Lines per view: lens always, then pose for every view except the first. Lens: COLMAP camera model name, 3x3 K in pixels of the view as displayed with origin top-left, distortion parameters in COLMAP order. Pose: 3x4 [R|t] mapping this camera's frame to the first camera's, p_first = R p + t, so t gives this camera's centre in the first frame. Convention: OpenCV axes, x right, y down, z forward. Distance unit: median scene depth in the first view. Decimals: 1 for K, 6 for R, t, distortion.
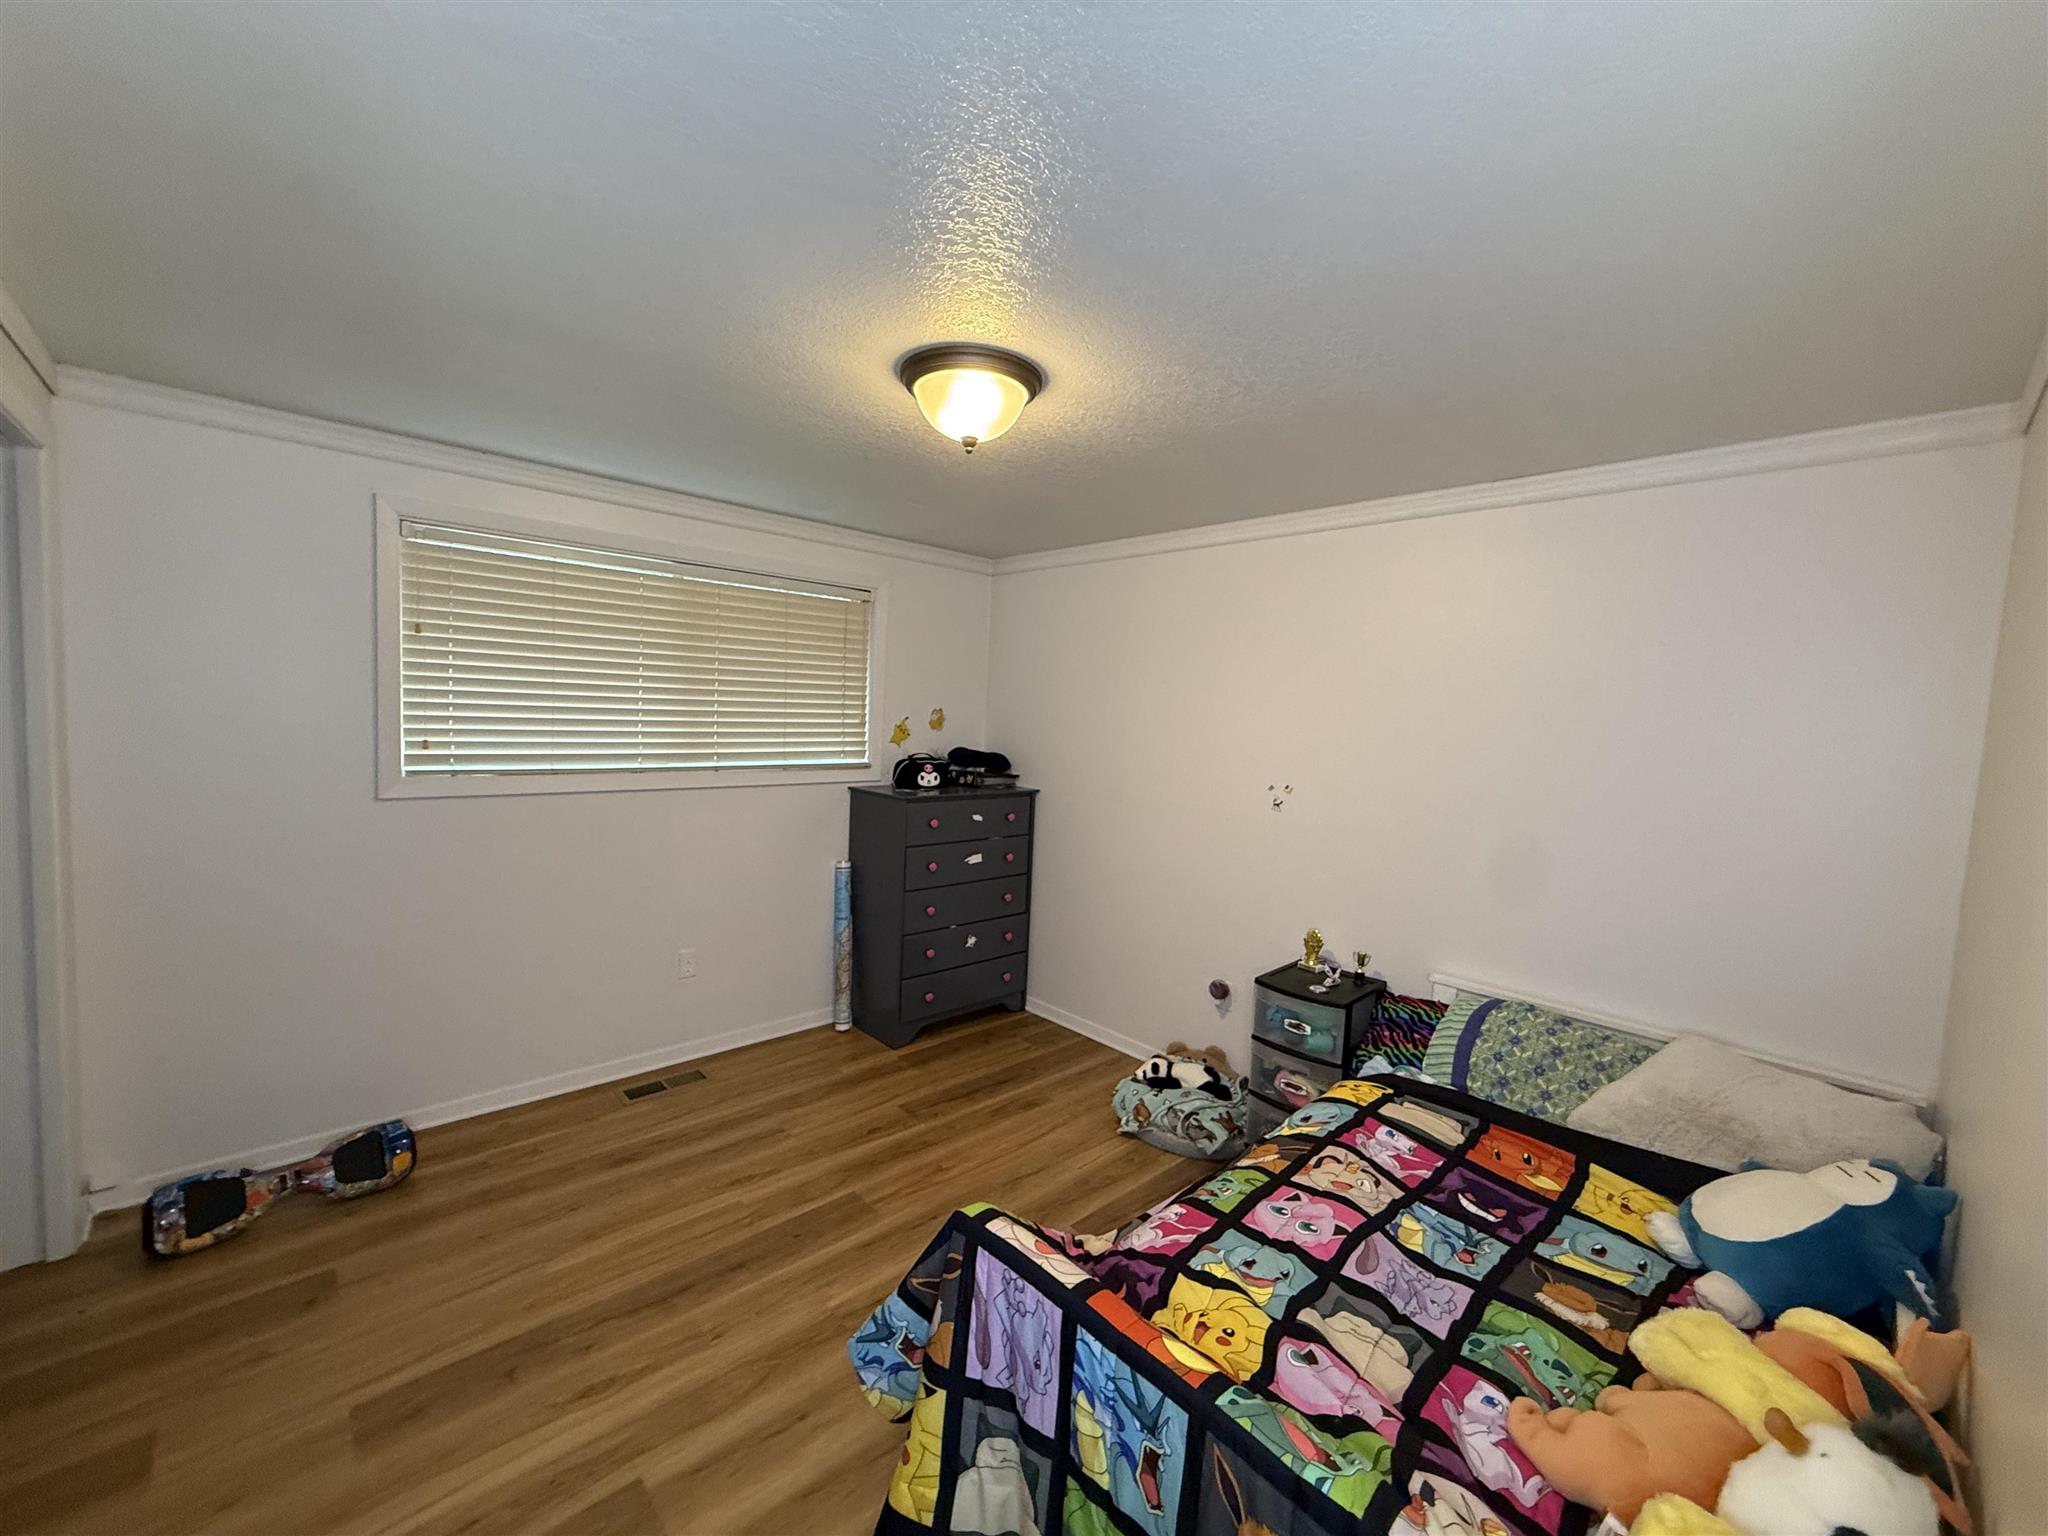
lens RADIAL K [[812.1, 0, 1023.3], [0, 812.1, 767.2], [0, 0, 1]] dist [0.001489, -0.000690]
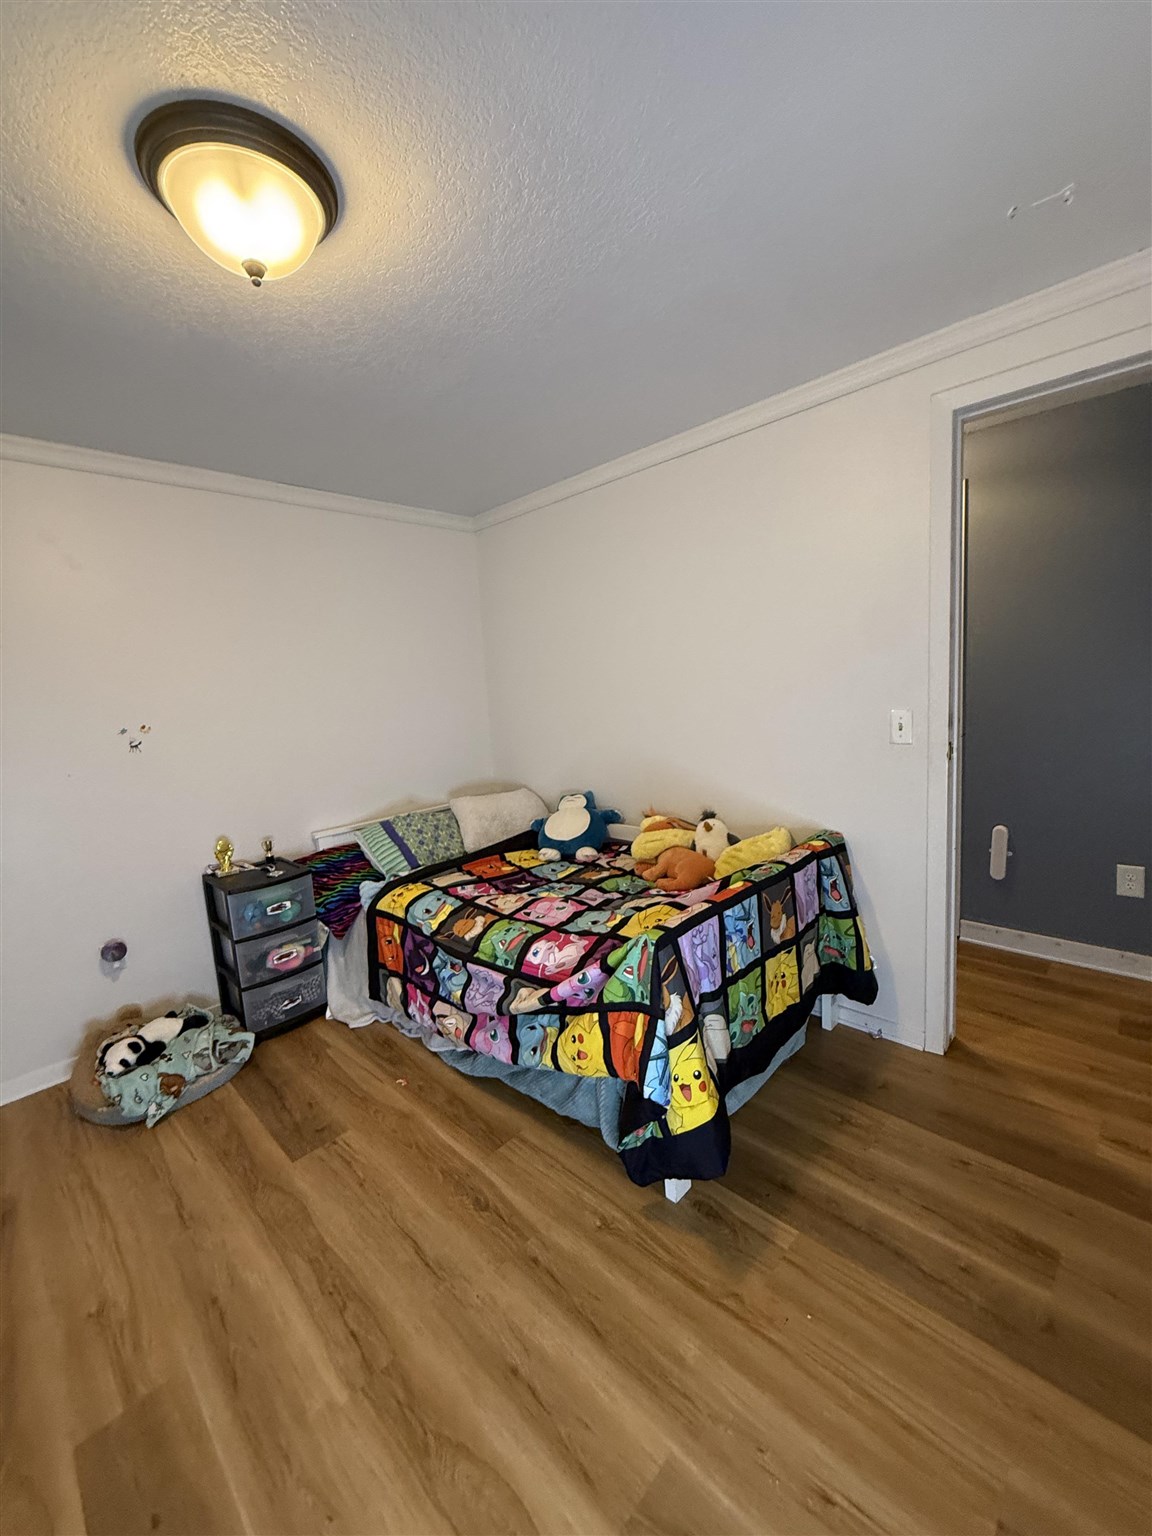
lens RADIAL K [[609.1, 0, 576.4], [0, 609.1, 765.7], [0, 0, 1]] dist [0.001489, -0.000690]
pose [[-0.052242, -0.172146, 0.983685, -0.610140], [0.130775, 0.975368, 0.177636, 0.008685], [-0.990035, 0.137921, -0.028442, 0.619917]]
